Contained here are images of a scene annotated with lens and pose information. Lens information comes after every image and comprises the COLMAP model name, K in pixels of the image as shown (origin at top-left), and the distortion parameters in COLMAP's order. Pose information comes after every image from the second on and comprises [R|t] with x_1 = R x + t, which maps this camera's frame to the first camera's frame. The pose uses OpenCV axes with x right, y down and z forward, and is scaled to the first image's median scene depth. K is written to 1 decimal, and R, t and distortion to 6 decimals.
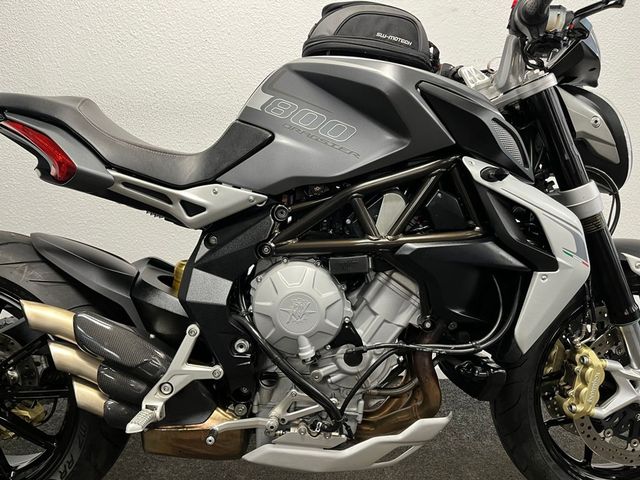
lens RADIAL K [[484.5, 0, 320.0], [0, 484.5, 240.0], [0, 0, 1]] dist [0.045820, -0.077447]
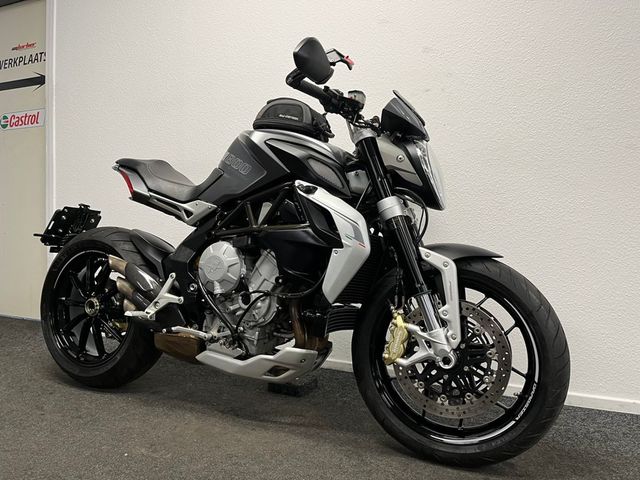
lens RADIAL K [[484.5, 0, 320.0], [0, 484.5, 240.0], [0, 0, 1]] dist [0.045820, -0.077447]
pose [[0.891670, 0.029920, -0.451697, 1.064407], [-0.098648, 0.986676, -0.129377, 0.233053], [0.441808, 0.159921, 0.882741, -0.411070]]
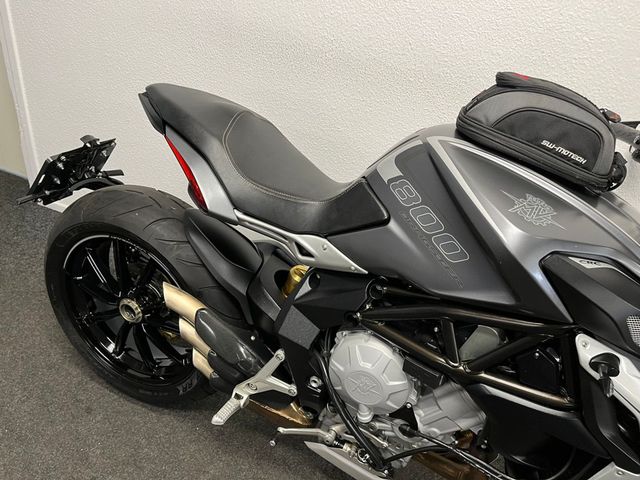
lens RADIAL K [[484.5, 0, 320.0], [0, 484.5, 240.0], [0, 0, 1]] dist [0.045820, -0.077447]
pose [[0.894577, 0.327101, -0.304528, 0.086932], [-0.196440, 0.899842, 0.389482, -0.527189], [0.401427, -0.288600, 0.869233, 0.107940]]
